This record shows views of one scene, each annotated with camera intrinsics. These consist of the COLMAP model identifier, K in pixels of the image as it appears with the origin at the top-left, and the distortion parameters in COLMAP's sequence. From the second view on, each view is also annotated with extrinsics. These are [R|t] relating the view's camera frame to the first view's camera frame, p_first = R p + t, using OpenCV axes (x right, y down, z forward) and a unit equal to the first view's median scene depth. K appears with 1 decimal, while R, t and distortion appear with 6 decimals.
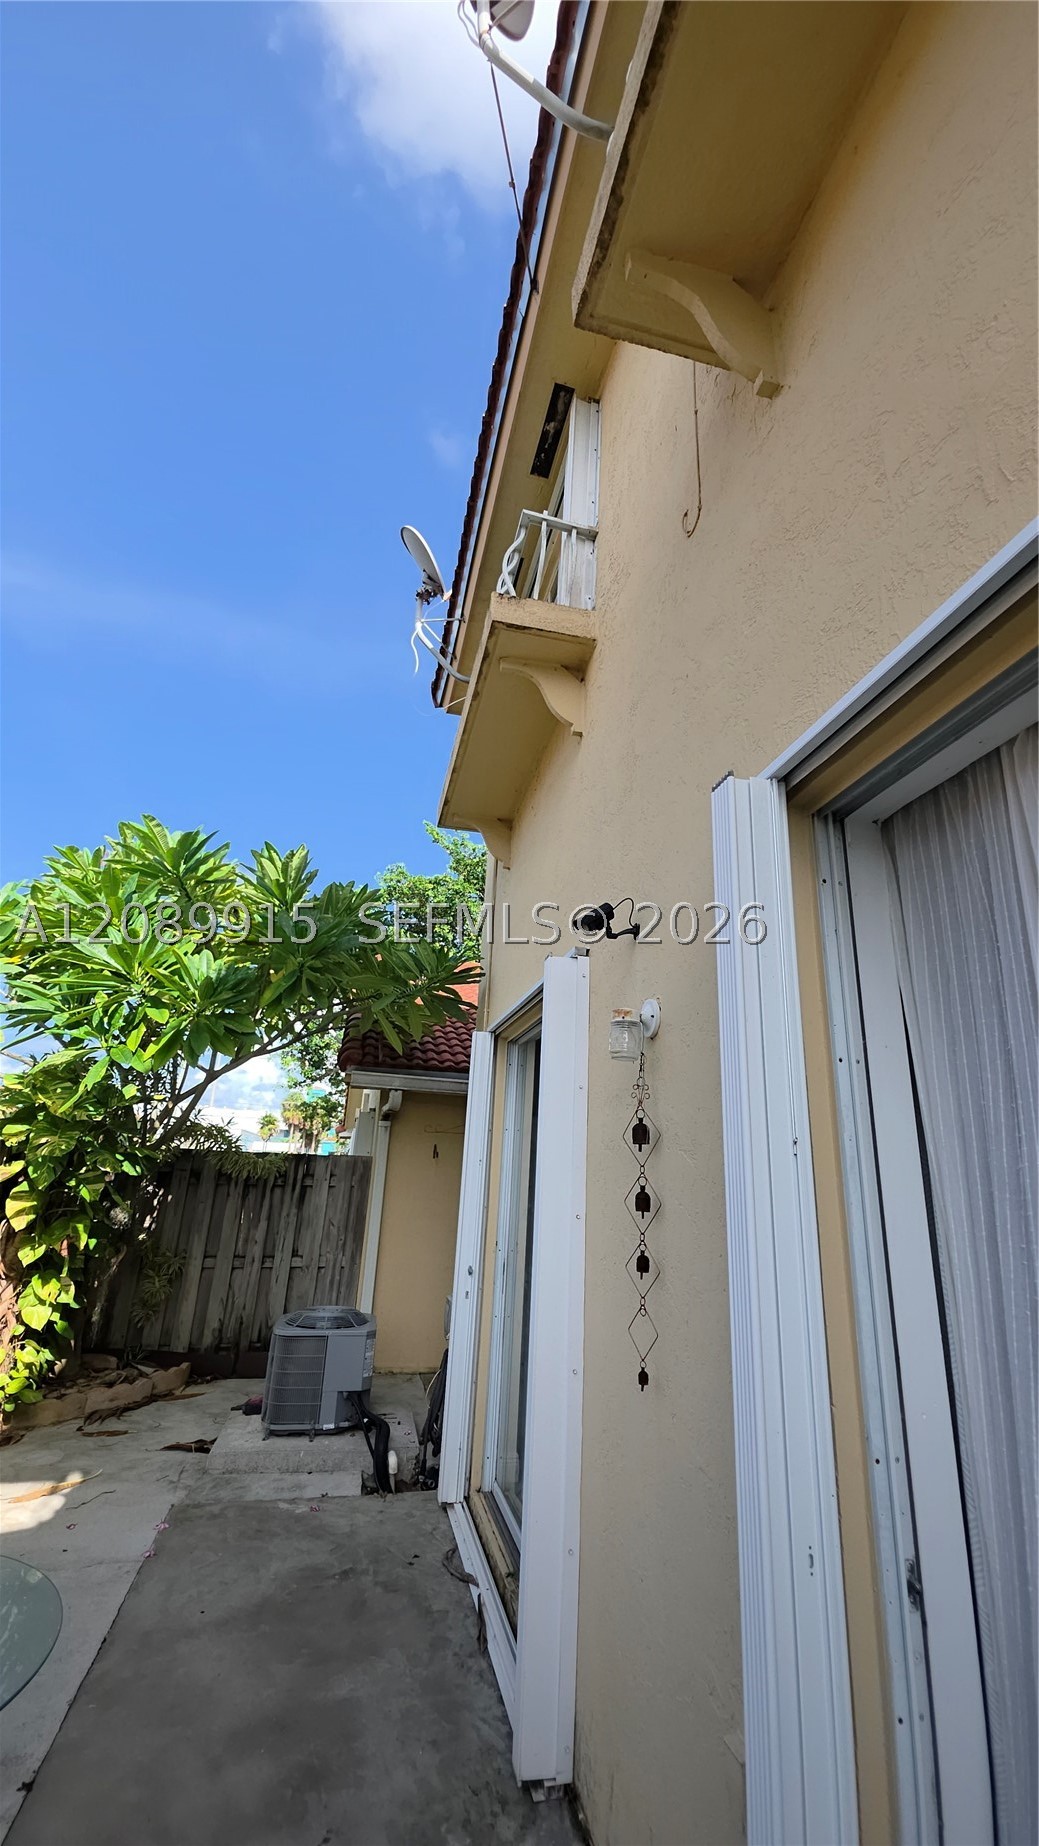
lens RADIAL K [[733.2, 0, 527.7], [0, 733.2, 928.8], [0, 0, 1]] dist [0.019341, -0.009692]
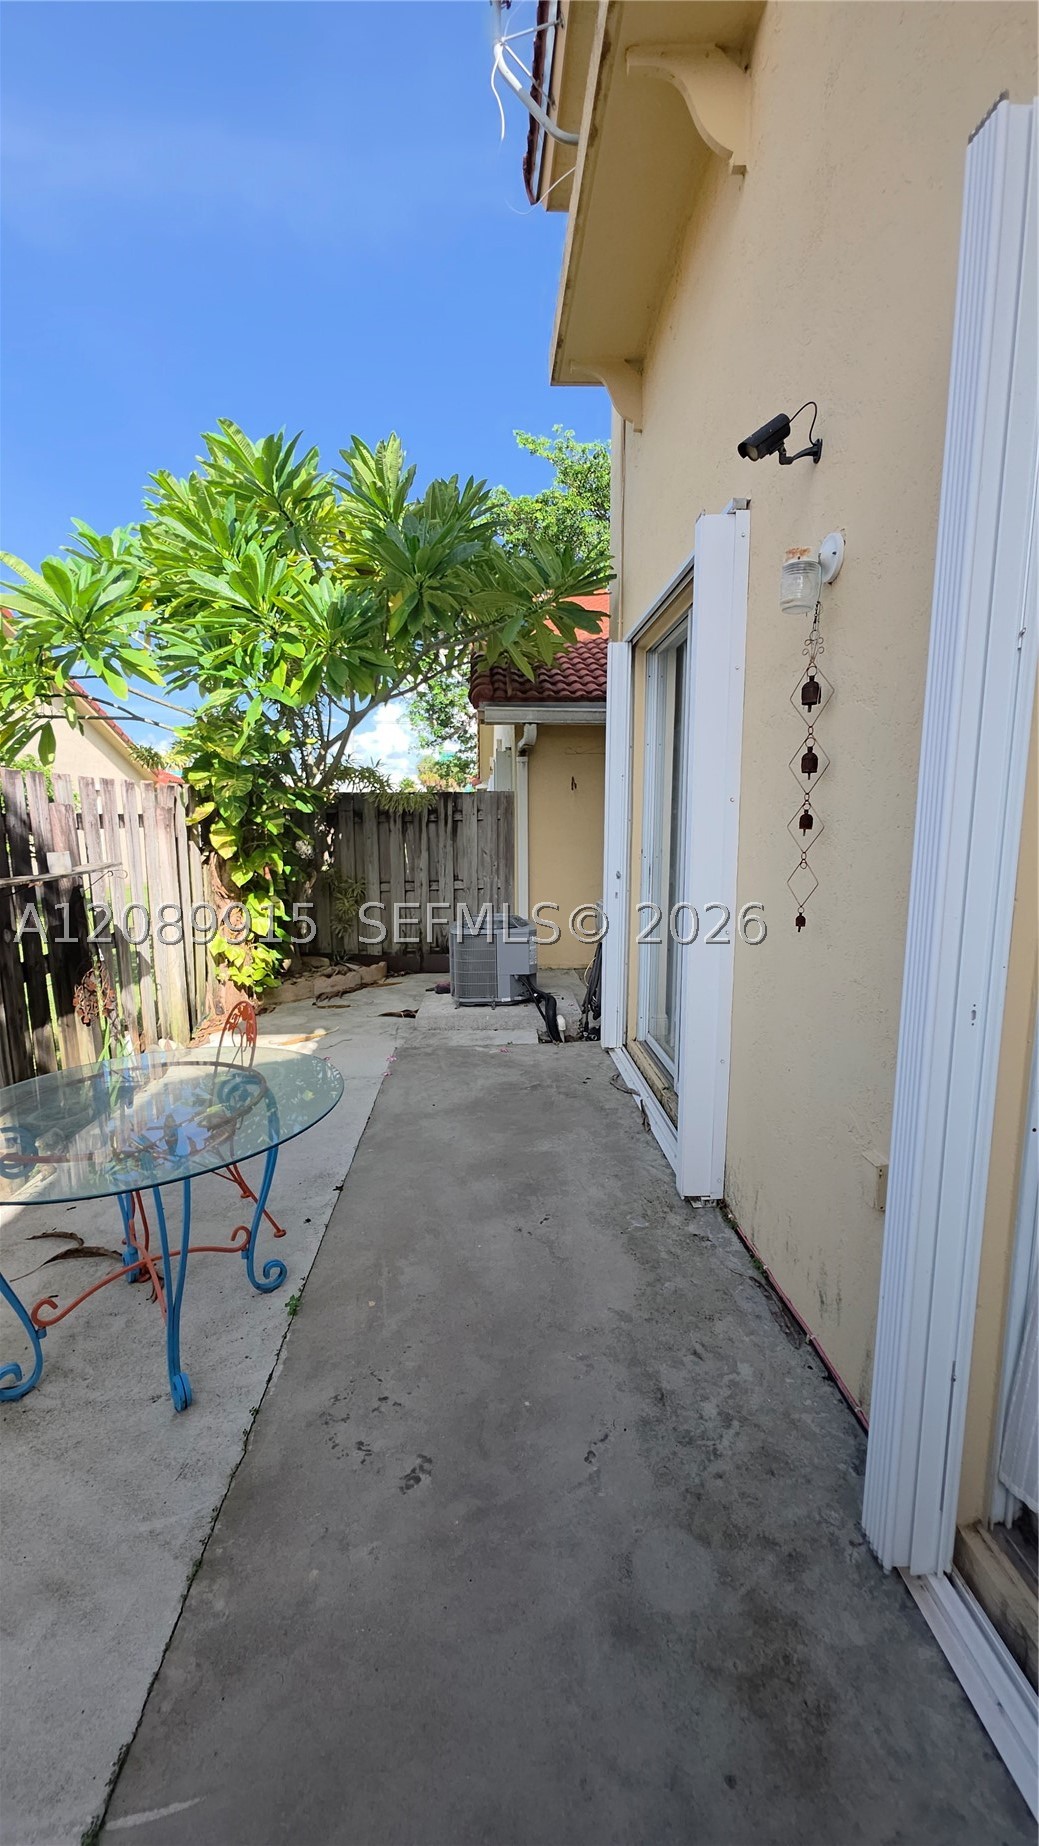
lens RADIAL K [[733.2, 0, 527.7], [0, 733.2, 928.8], [0, 0, 1]] dist [0.019341, -0.009692]
pose [[0.984155, -0.023817, -0.175706, -0.019712], [0.099503, 0.894383, 0.436094, 0.047629], [0.146762, -0.446667, 0.882581, -0.004369]]
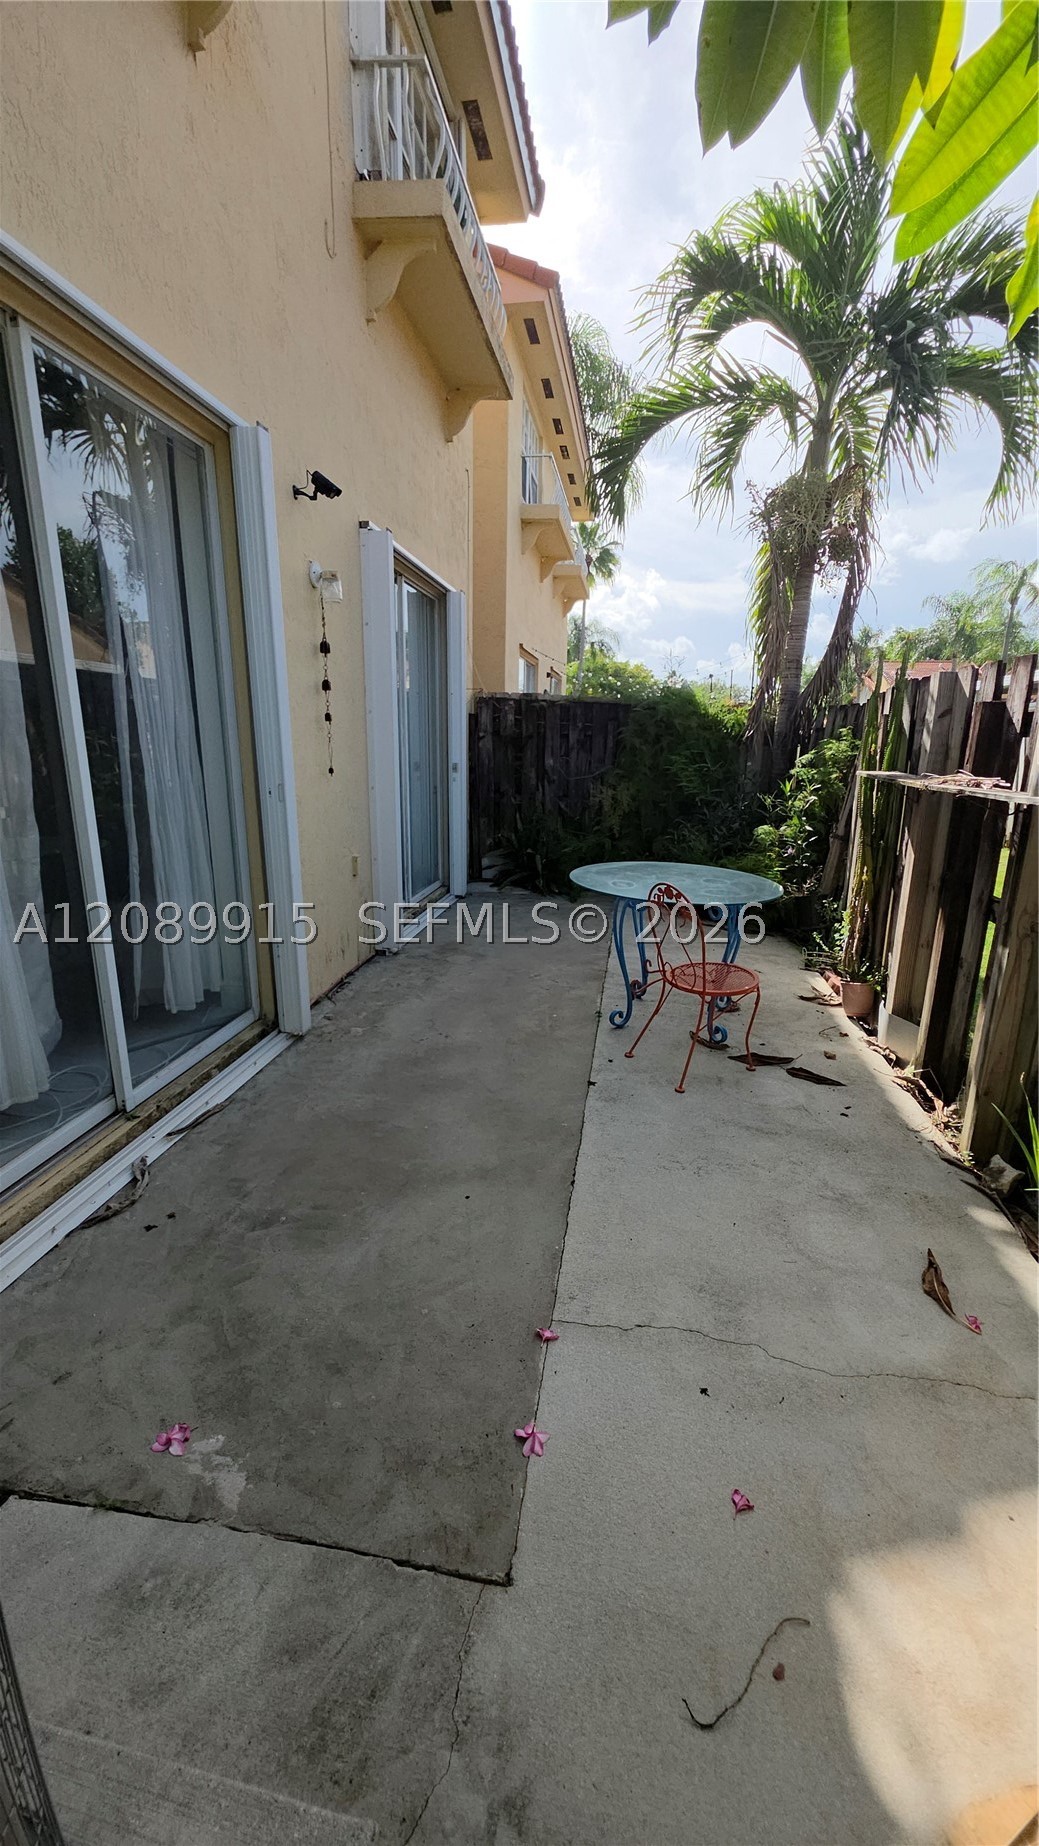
lens RADIAL K [[733.2, 0, 527.7], [0, 733.2, 928.8], [0, 0, 1]] dist [0.019341, -0.009692]
pose [[-0.924707, -0.156186, 0.347164, -0.469576], [-0.175543, 0.984159, -0.024812, 0.416834], [-0.337790, -0.083886, -0.937476, 1.124035]]
